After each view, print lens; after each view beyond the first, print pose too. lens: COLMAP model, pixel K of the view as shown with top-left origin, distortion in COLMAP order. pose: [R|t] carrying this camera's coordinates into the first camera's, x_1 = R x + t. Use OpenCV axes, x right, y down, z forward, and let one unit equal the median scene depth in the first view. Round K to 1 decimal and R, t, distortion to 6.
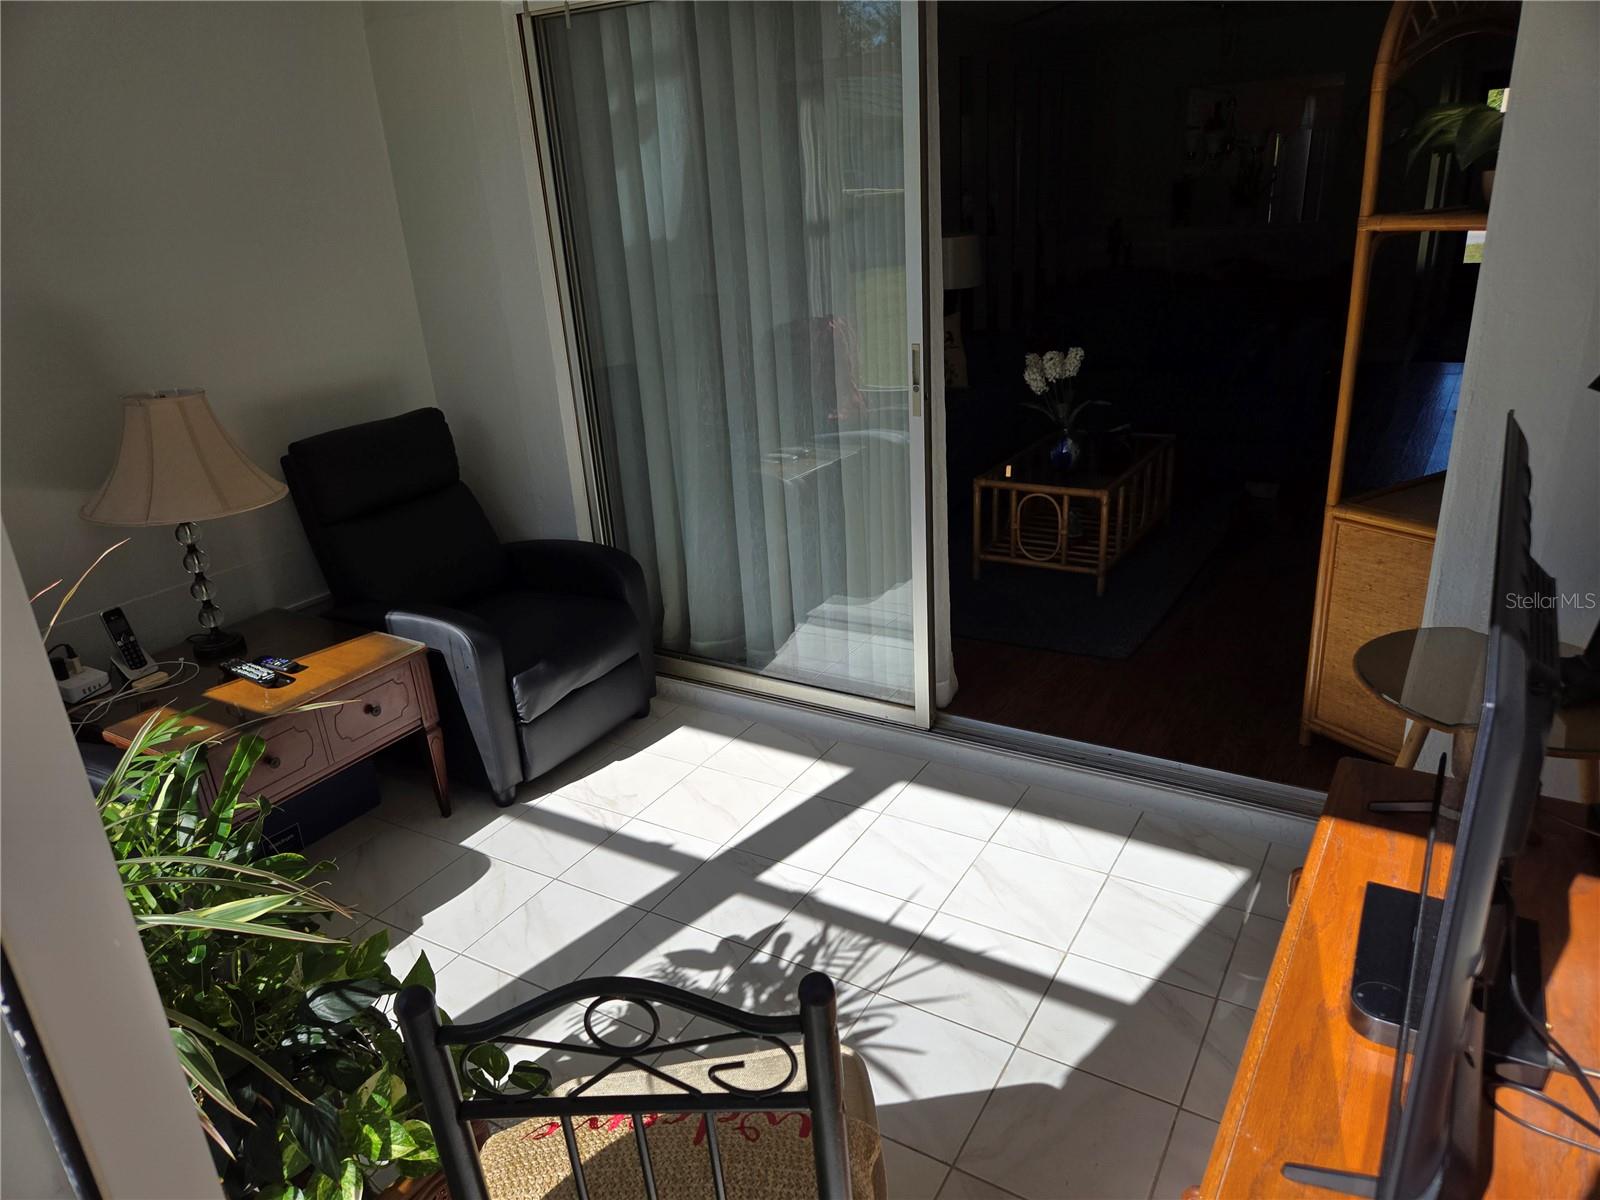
lens RADIAL K [[1079.8, 0, 800.0], [0, 1079.8, 600.0], [0, 0, 1]] dist [0.071288, -0.000206]
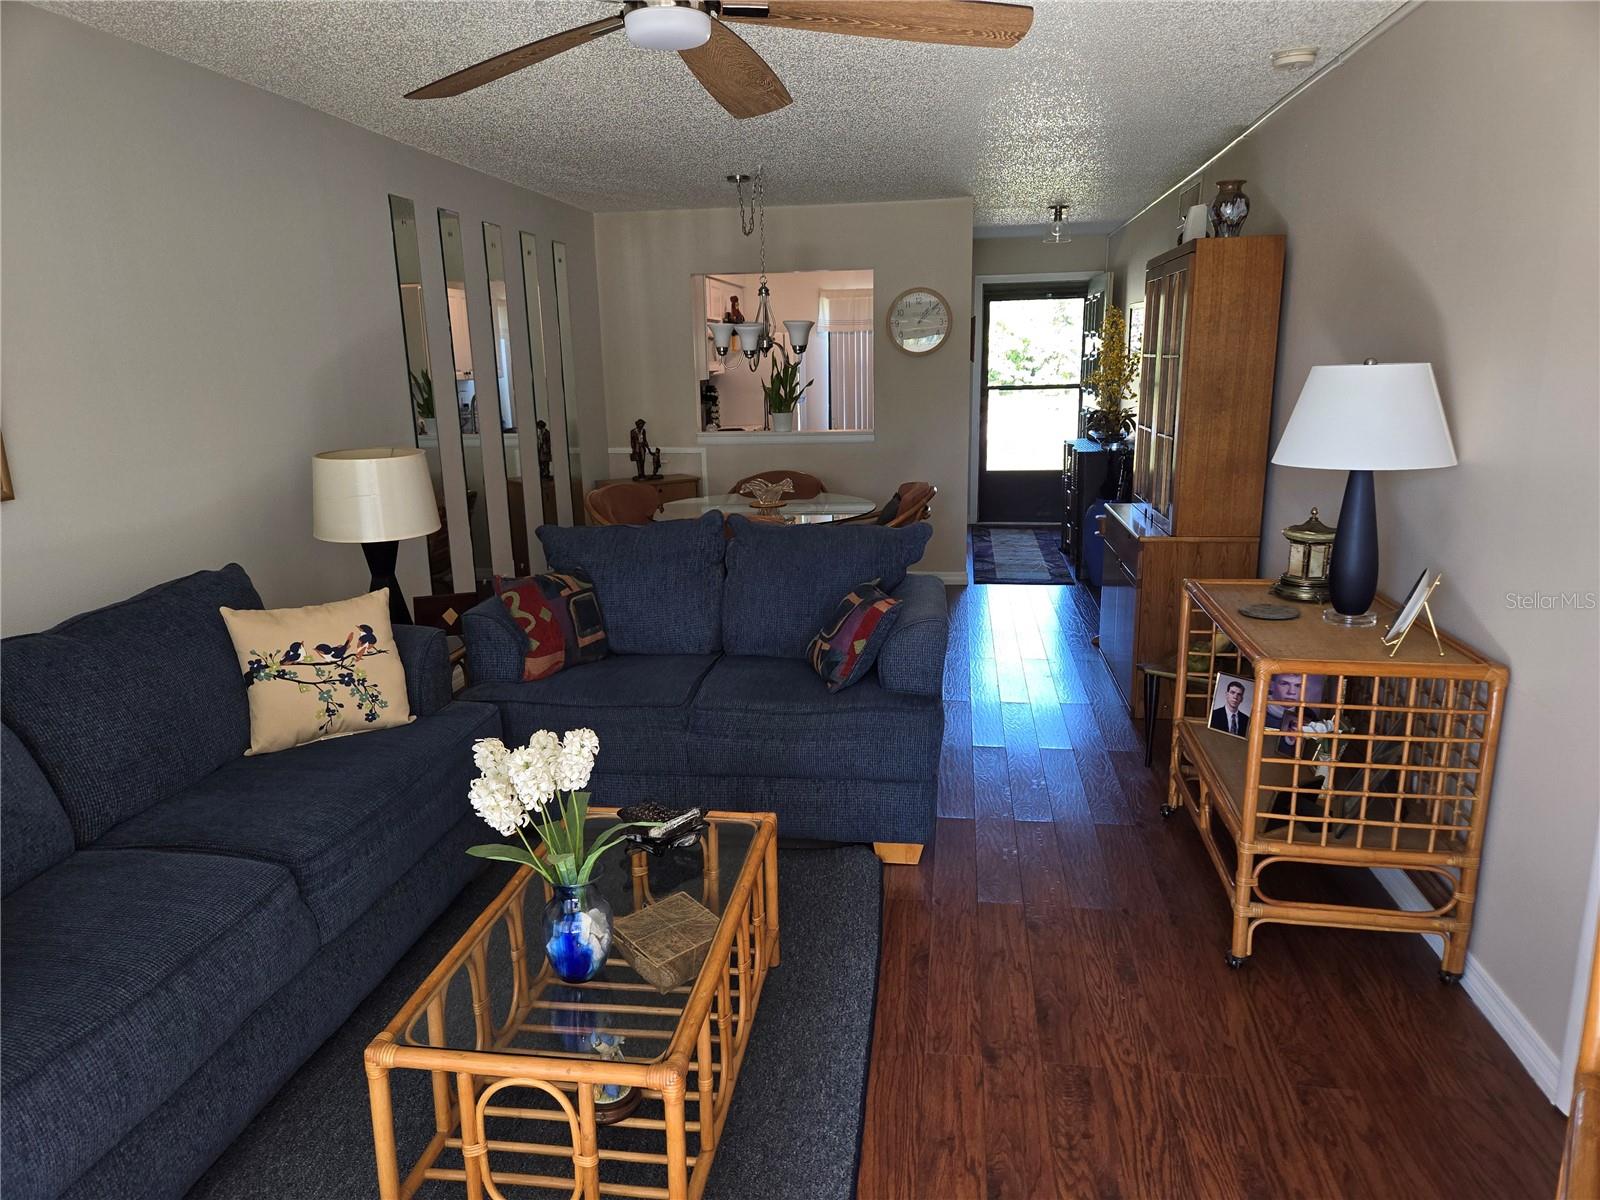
lens RADIAL K [[1077.8, 0, 800.0], [0, 1077.8, 600.0], [0, 0, 1]] dist [0.001092, -0.000195]
pose [[0.915500, -0.047321, 0.399525, 0.155661], [0.105970, 0.986354, -0.126000, -0.214509], [-0.388111, 0.157690, 0.908022, 0.529437]]
